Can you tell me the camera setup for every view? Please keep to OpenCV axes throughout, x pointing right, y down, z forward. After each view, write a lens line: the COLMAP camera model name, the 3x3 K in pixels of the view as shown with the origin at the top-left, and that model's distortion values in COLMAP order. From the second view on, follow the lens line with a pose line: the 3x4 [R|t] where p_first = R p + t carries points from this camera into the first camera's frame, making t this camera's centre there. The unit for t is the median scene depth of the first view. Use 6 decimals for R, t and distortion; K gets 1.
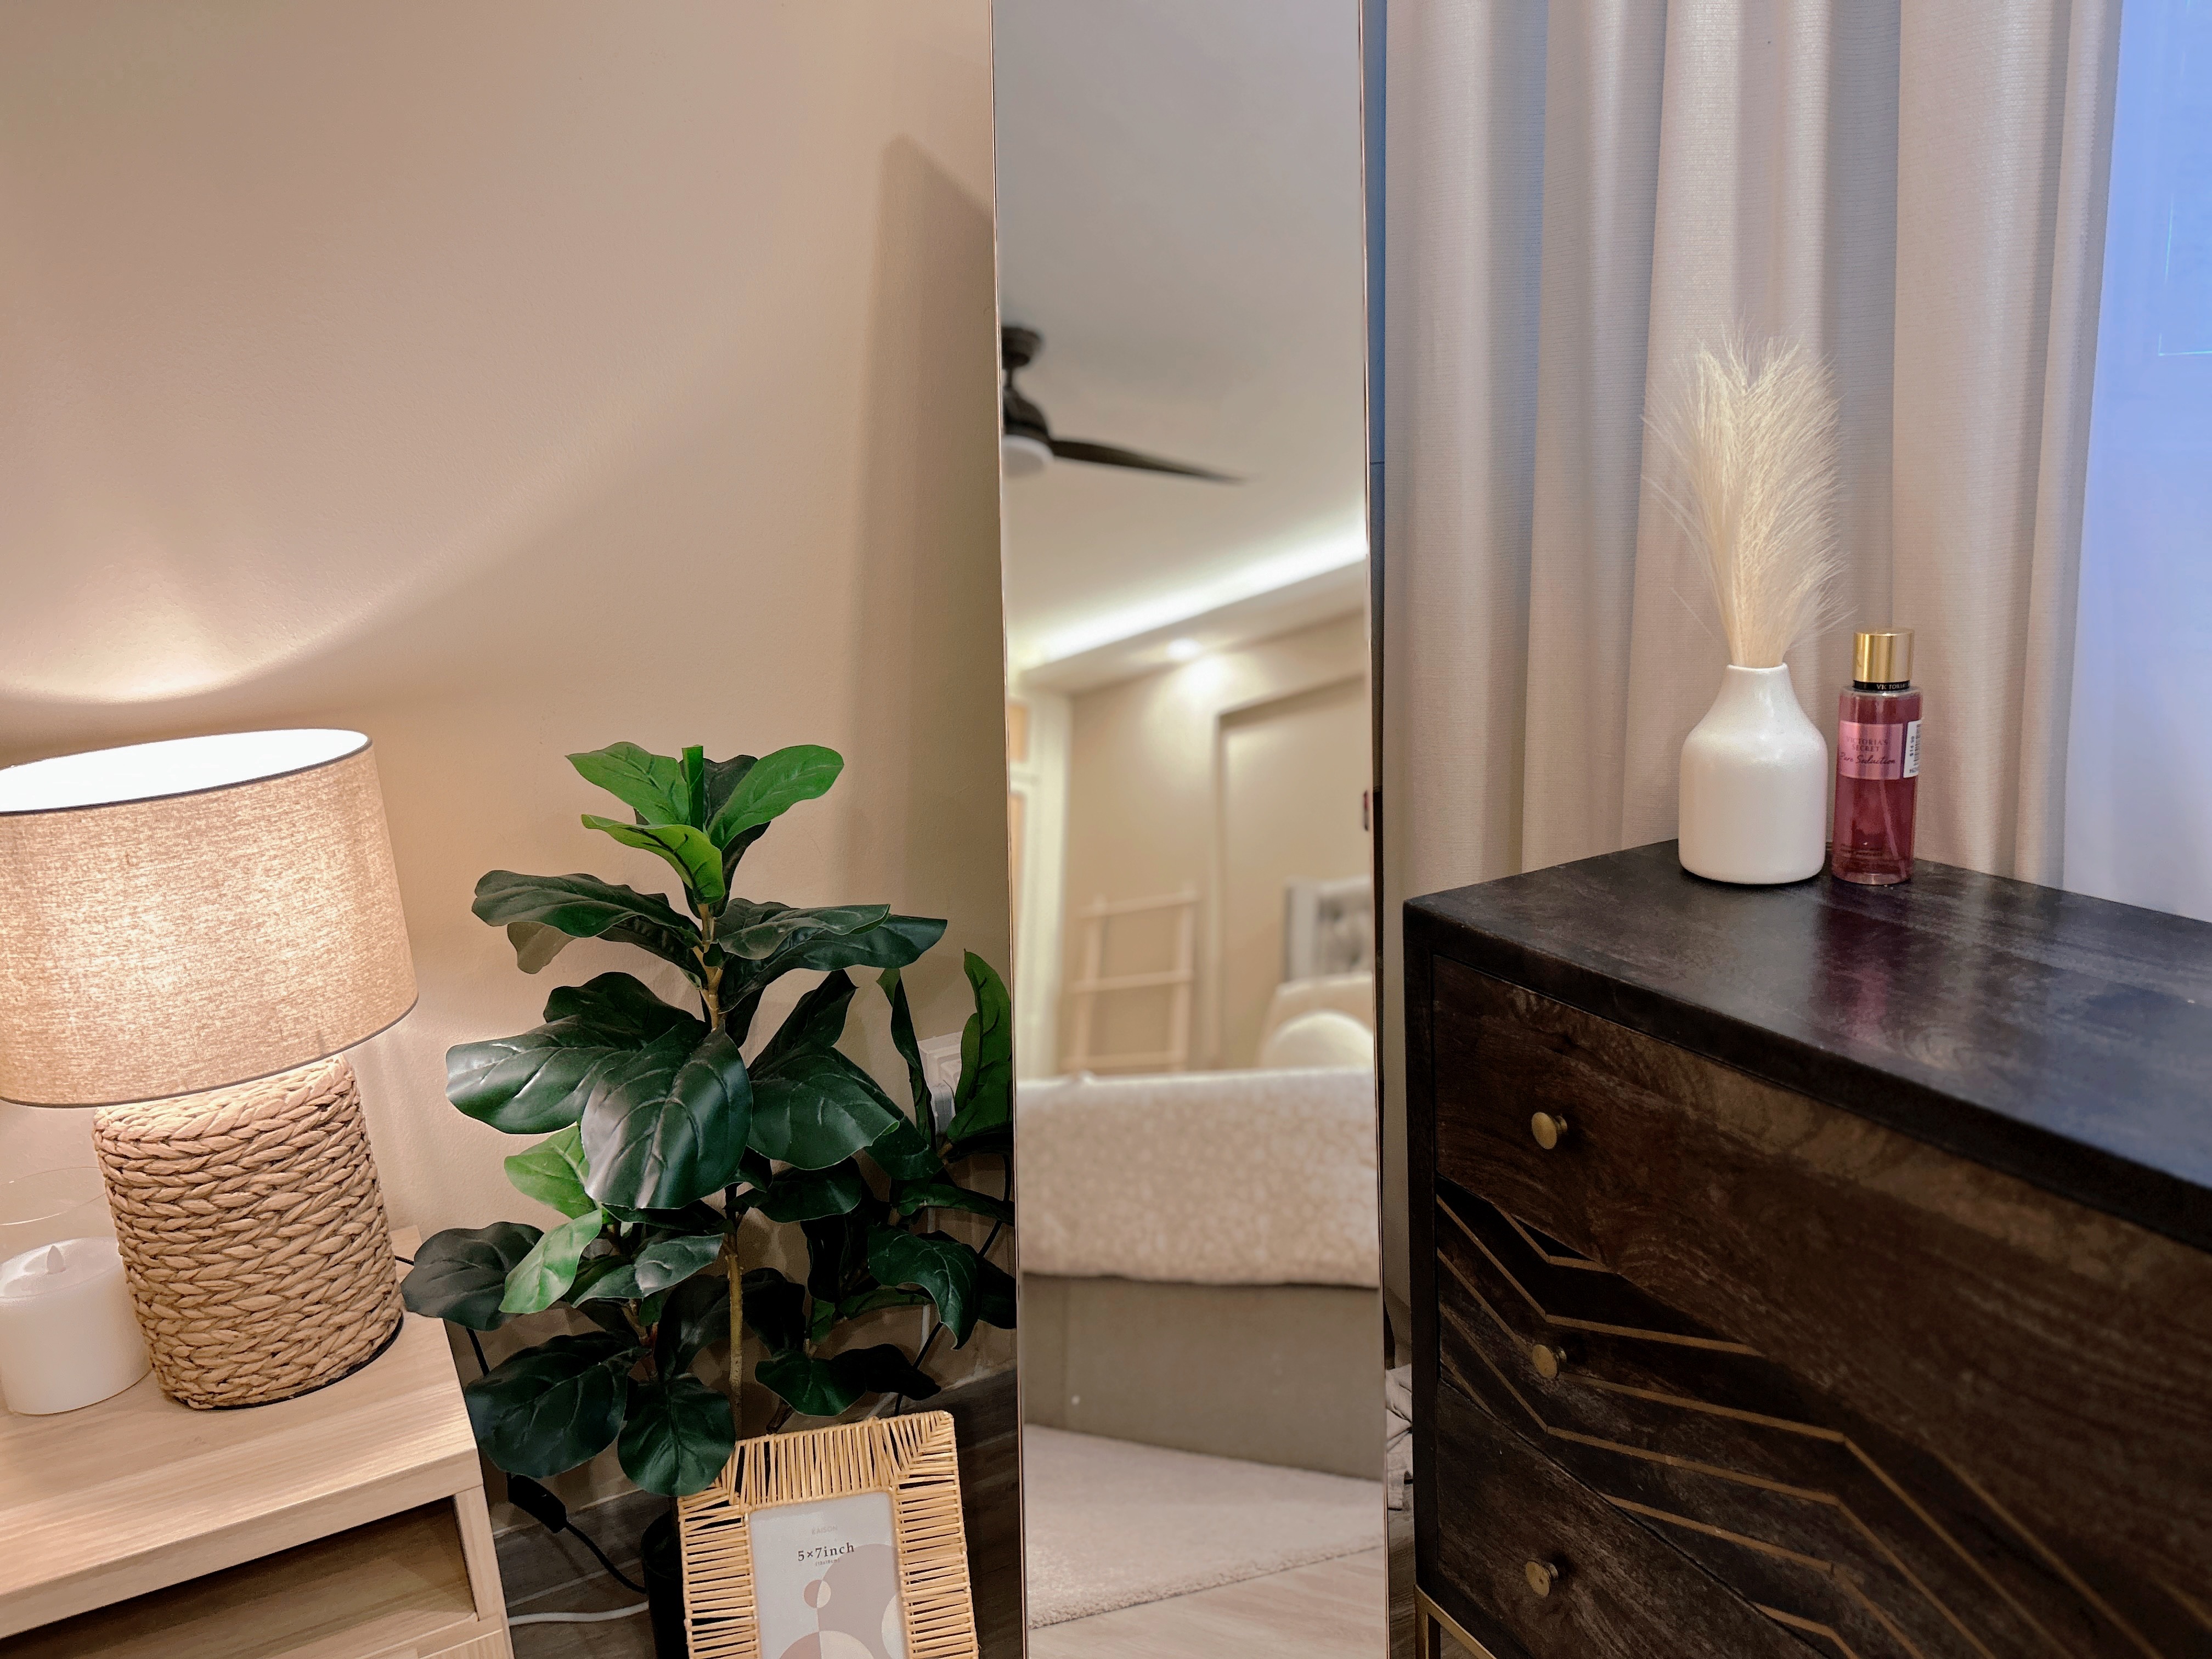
lens RADIAL K [[1696.3, 0, 1102.5], [0, 1696.3, 829.0], [0, 0, 1]] dist [0.008759, 0.006464]
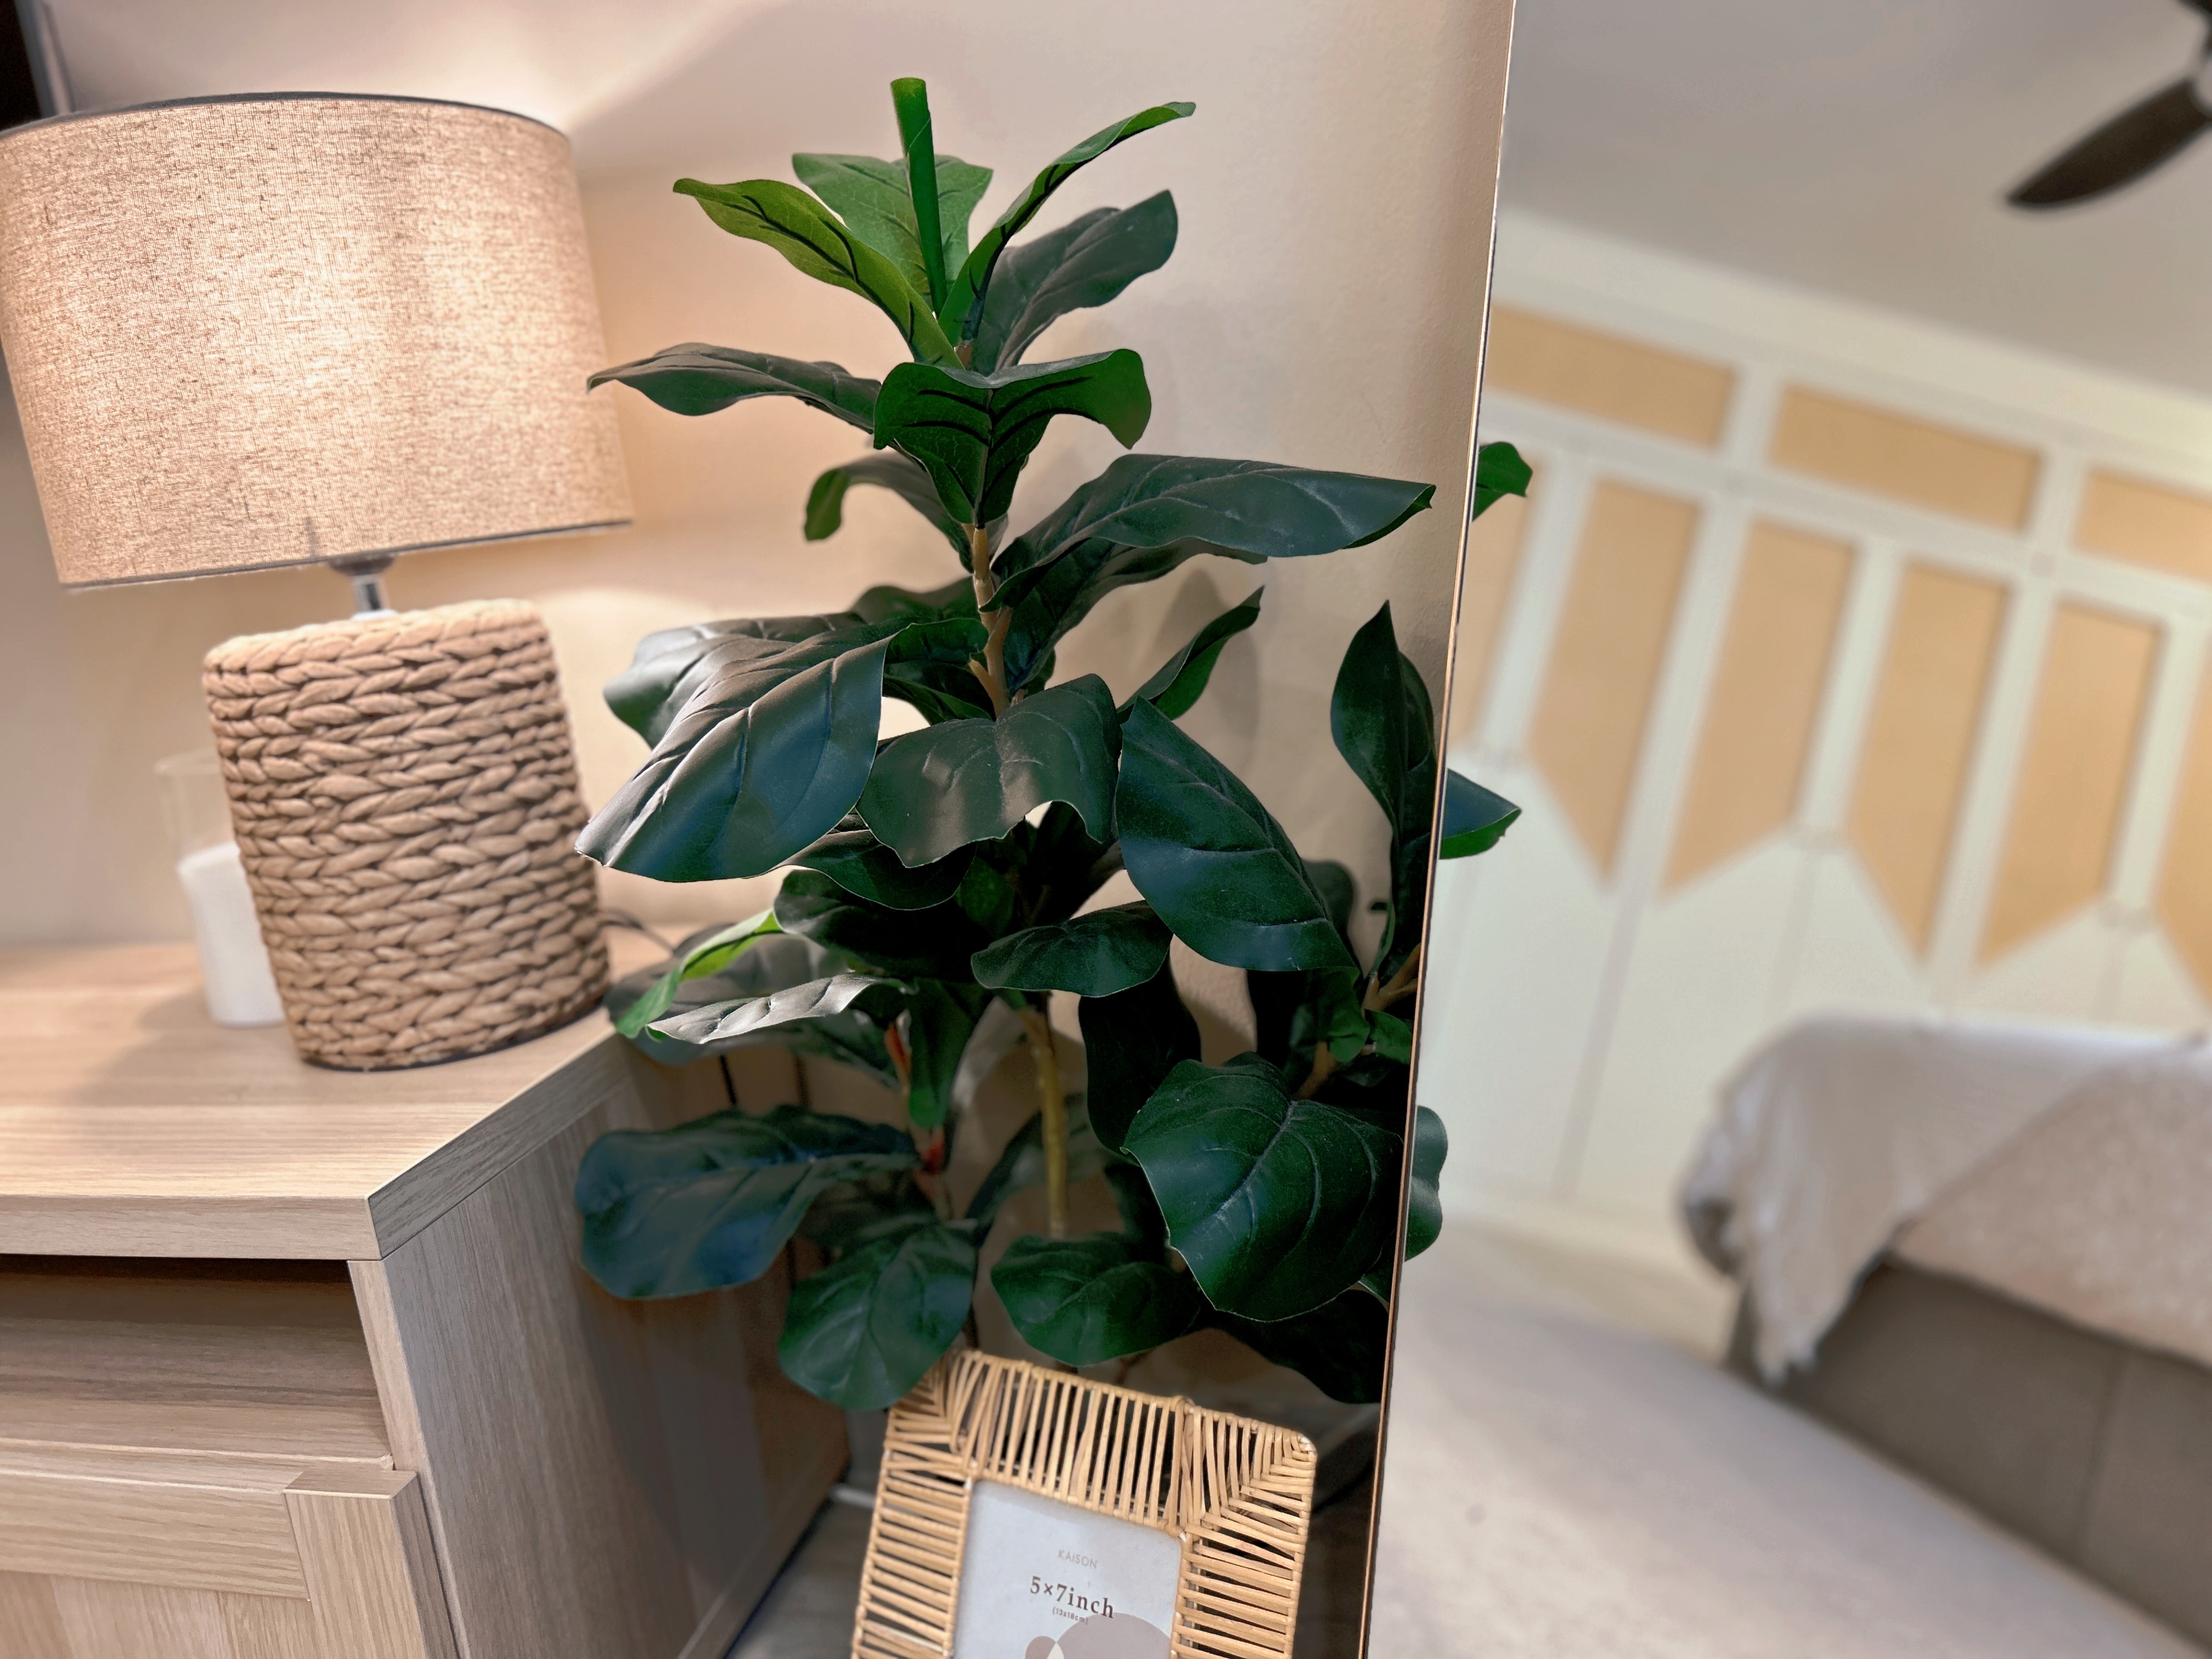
lens RADIAL K [[1696.3, 0, 1110.1], [0, 1696.3, 834.5], [0, 0, 1]] dist [0.008759, 0.006464]
pose [[0.746222, 0.131421, -0.652596, 0.208760], [-0.099382, 0.991326, 0.085995, 0.147466], [0.658237, 0.000685, 0.752810, 0.682980]]
